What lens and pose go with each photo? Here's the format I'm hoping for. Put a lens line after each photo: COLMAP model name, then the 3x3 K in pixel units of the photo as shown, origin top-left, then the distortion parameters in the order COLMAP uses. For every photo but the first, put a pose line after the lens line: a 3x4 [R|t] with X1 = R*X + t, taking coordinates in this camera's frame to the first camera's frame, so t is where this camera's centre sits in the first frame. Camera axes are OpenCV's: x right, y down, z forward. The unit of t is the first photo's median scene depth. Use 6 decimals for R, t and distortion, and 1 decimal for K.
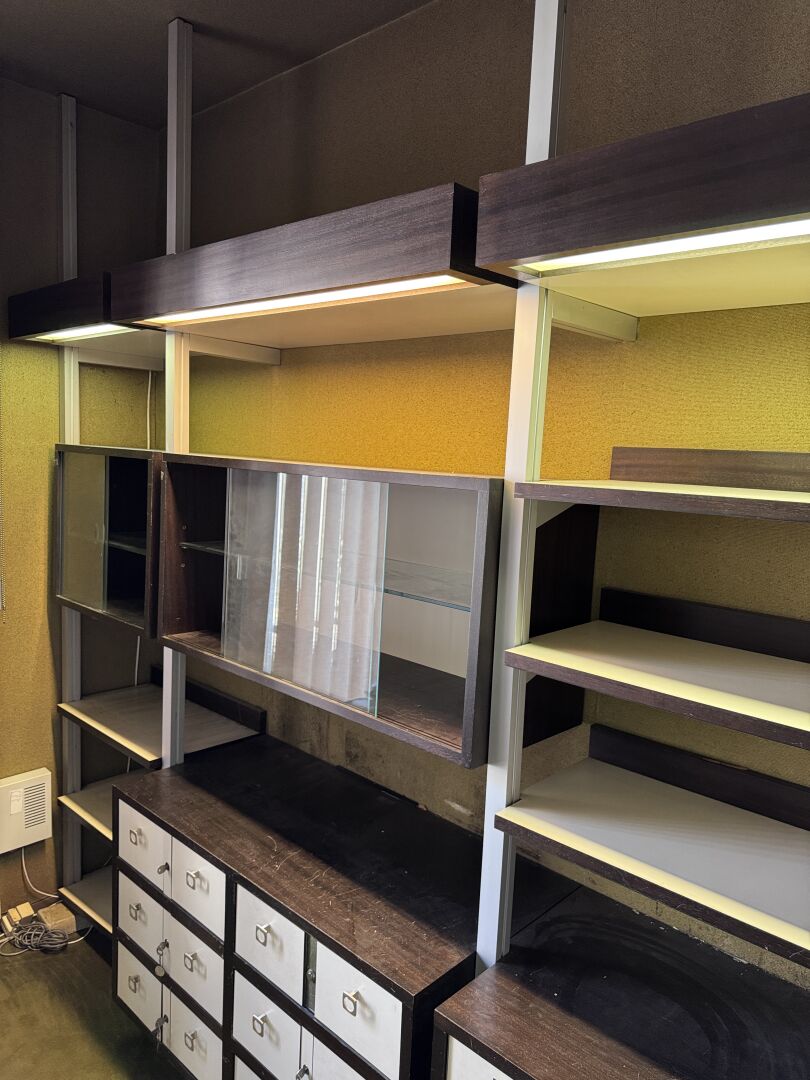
lens RADIAL K [[764.7, 0, 400.2], [0, 764.7, 541.3], [0, 0, 1]] dist [0.027222, -0.032123]
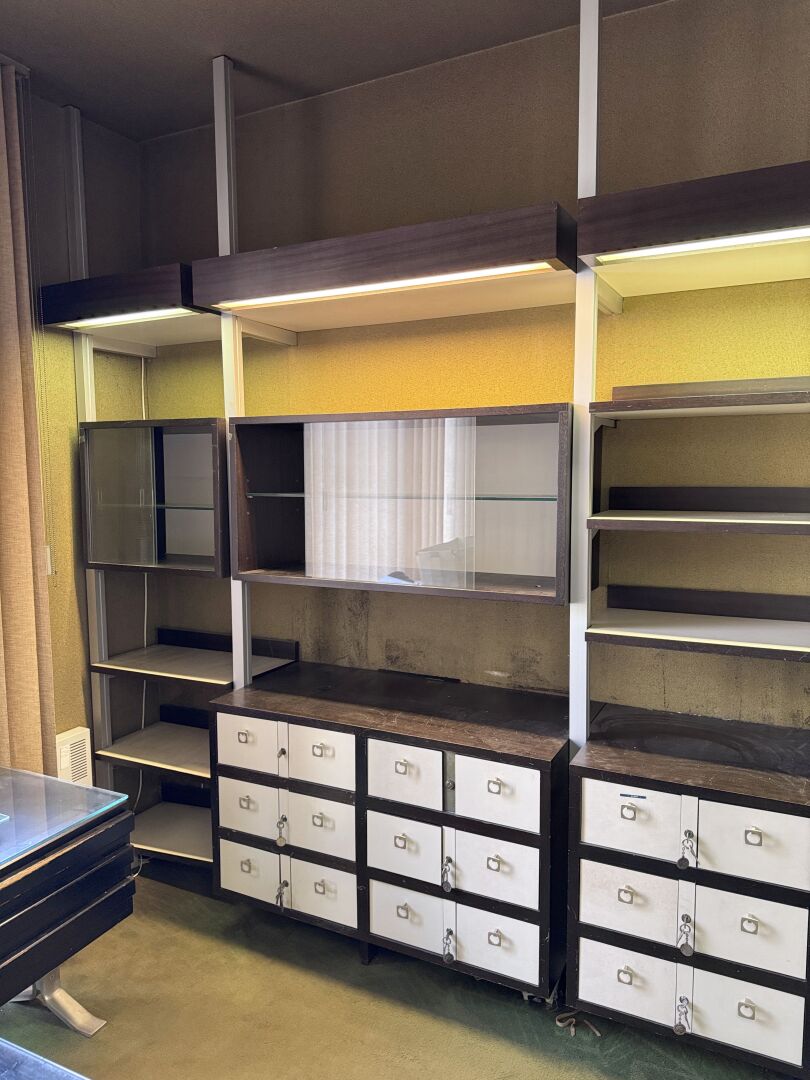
lens RADIAL K [[758.2, 0, 403.6], [0, 758.2, 544.0], [0, 0, 1]] dist [0.145578, -0.258007]
pose [[0.957928, -0.081107, 0.275310, -0.424468], [0.085165, 0.996363, -0.002798, 0.114447], [-0.274081, 0.026127, 0.961351, -0.226062]]
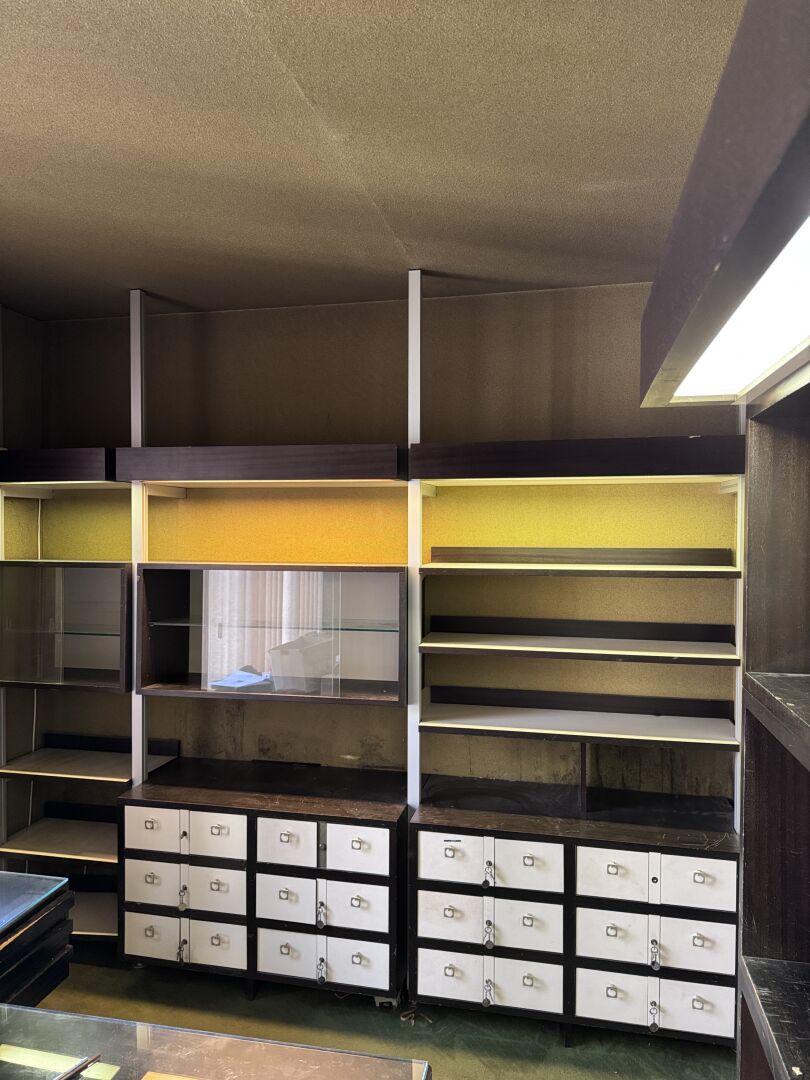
lens RADIAL K [[762.6, 0, 405.6], [0, 762.6, 547.9], [0, 0, 1]] dist [0.068382, -0.103118]
pose [[0.858839, -0.055929, 0.509184, -0.666280], [0.099355, 0.993333, -0.058474, -0.006232], [-0.502519, 0.100809, 0.858669, -0.582065]]
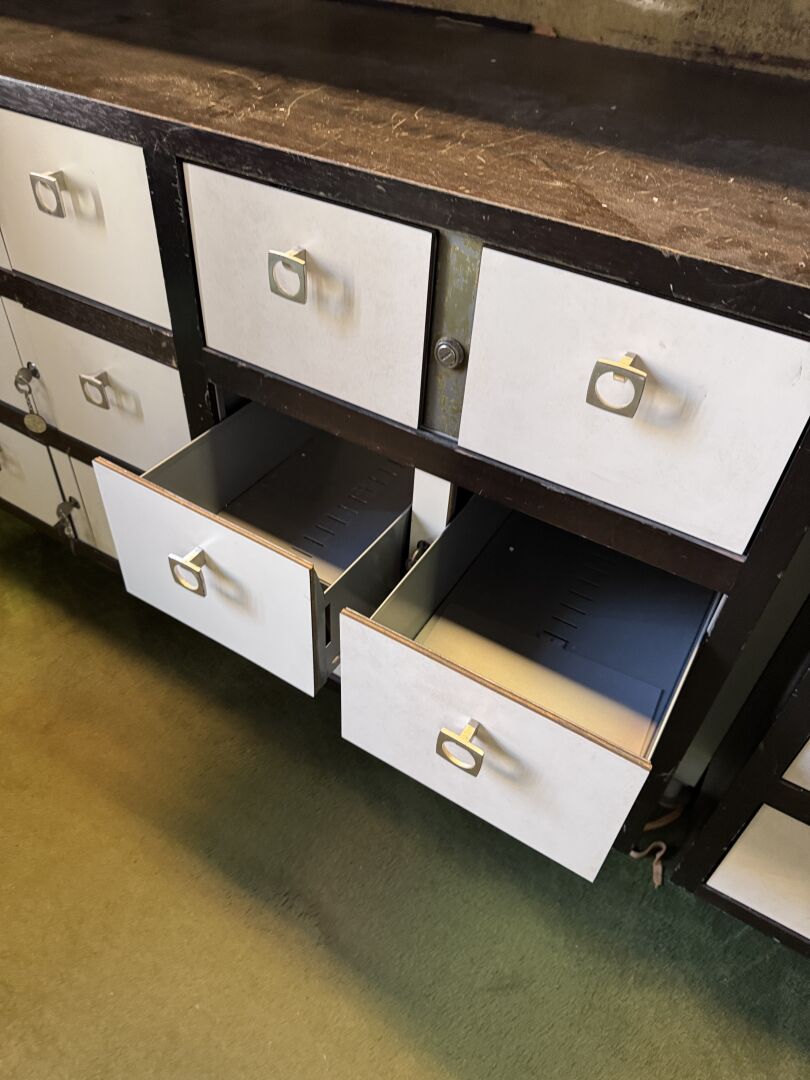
lens RADIAL K [[771.3, 0, 405.0], [0, 771.3, 540.0], [0, 0, 1]] dist [-0.002750, -0.001392]
pose [[0.976959, -0.142142, 0.159206, -0.170525], [0.019642, 0.802669, 0.596101, 0.329656], [-0.212521, -0.579239, 0.786967, 0.518700]]
